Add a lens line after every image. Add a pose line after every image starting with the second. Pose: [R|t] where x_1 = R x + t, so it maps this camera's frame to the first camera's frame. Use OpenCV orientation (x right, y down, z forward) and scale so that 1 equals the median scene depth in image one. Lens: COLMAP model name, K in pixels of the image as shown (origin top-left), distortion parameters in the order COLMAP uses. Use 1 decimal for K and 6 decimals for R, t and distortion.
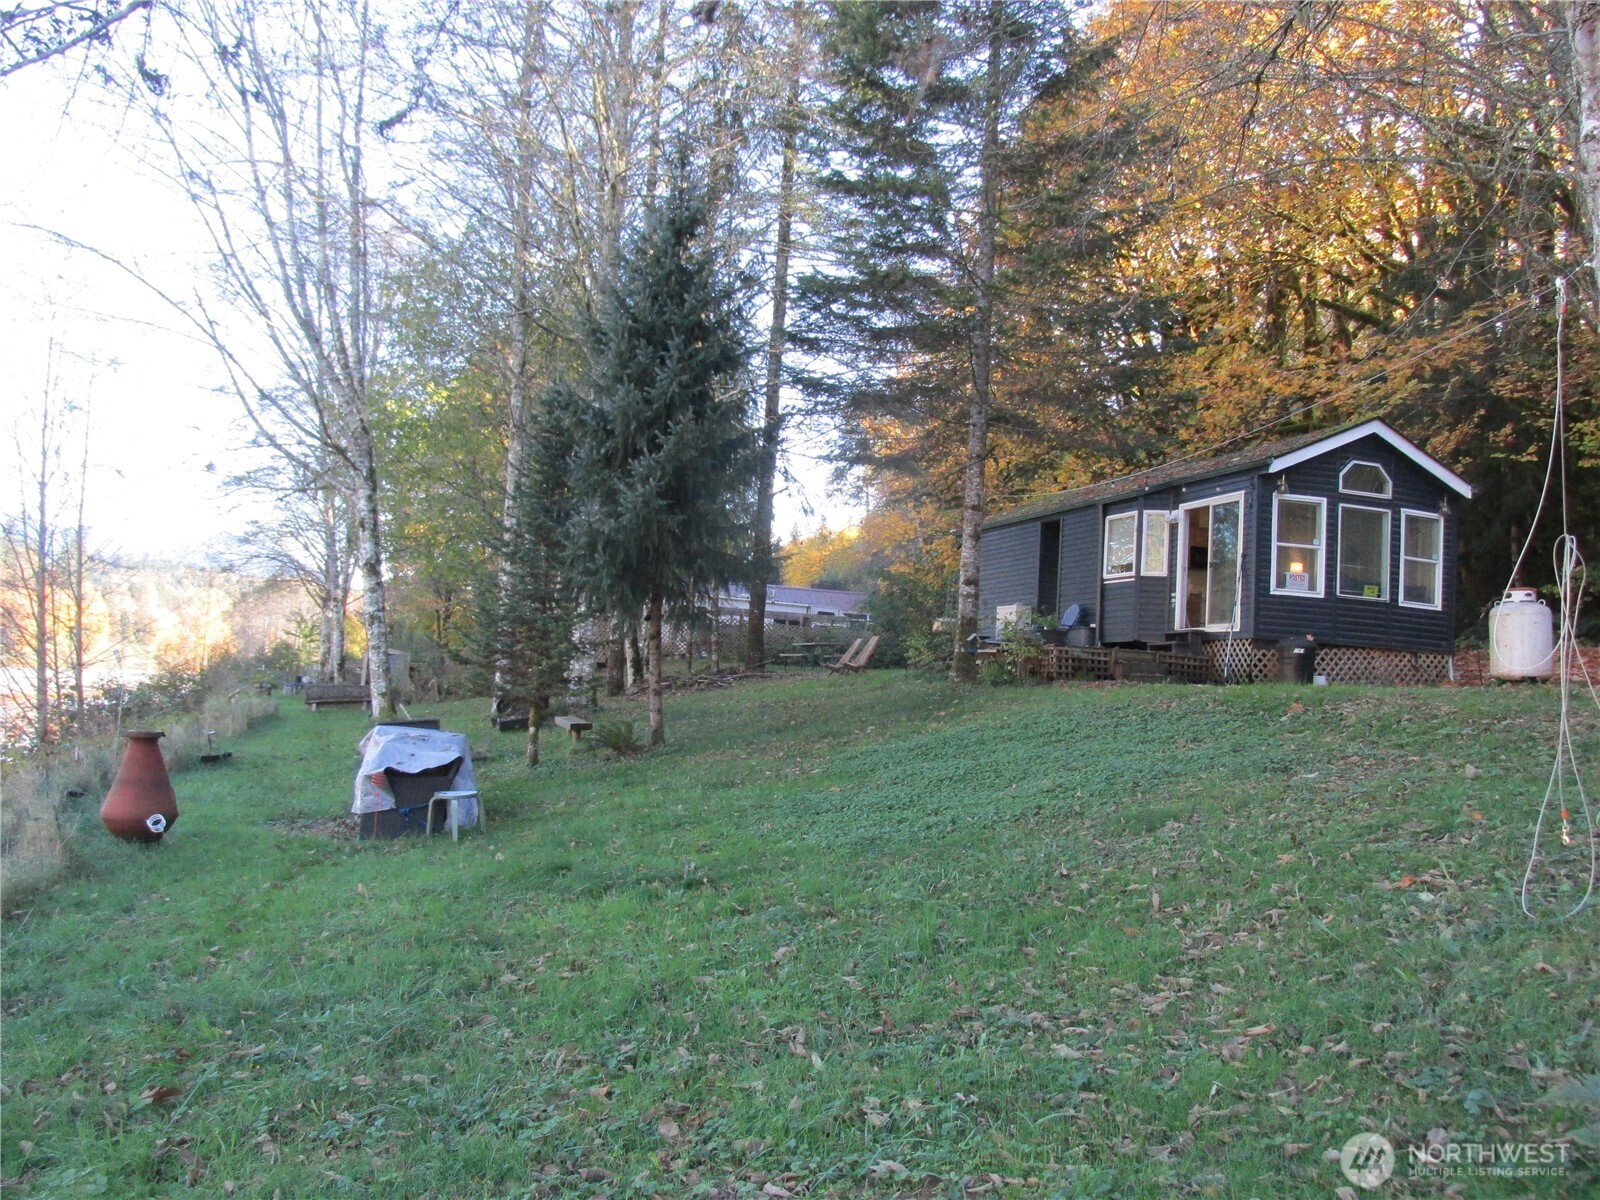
lens RADIAL K [[1286.5, 0, 800.0], [0, 1286.5, 600.0], [0, 0, 1]] dist [-0.000171, -0.069926]
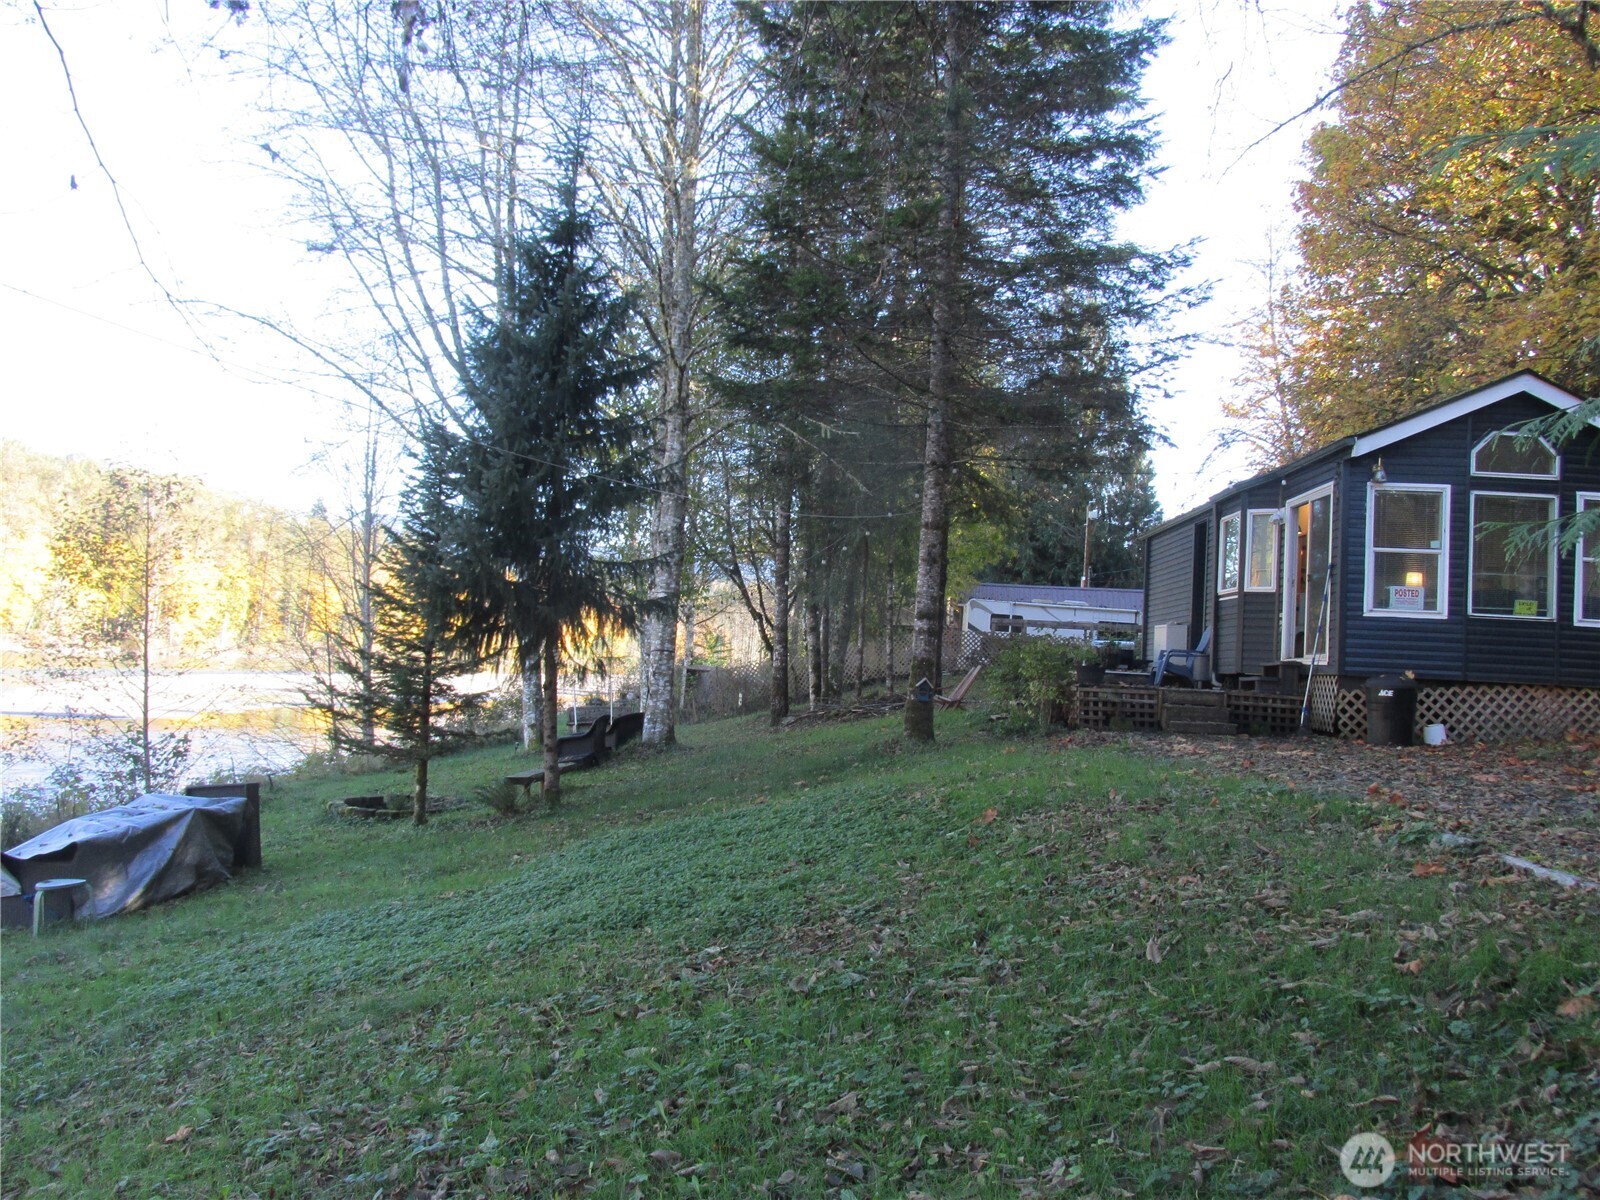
lens RADIAL K [[1286.5, 0, 800.0], [0, 1286.5, 600.0], [0, 0, 1]] dist [-0.000171, -0.069926]
pose [[0.938646, -0.029066, -0.343656, 0.309450], [0.029031, 0.999565, -0.005247, -0.019653], [0.343659, -0.005051, 0.939081, 0.171624]]
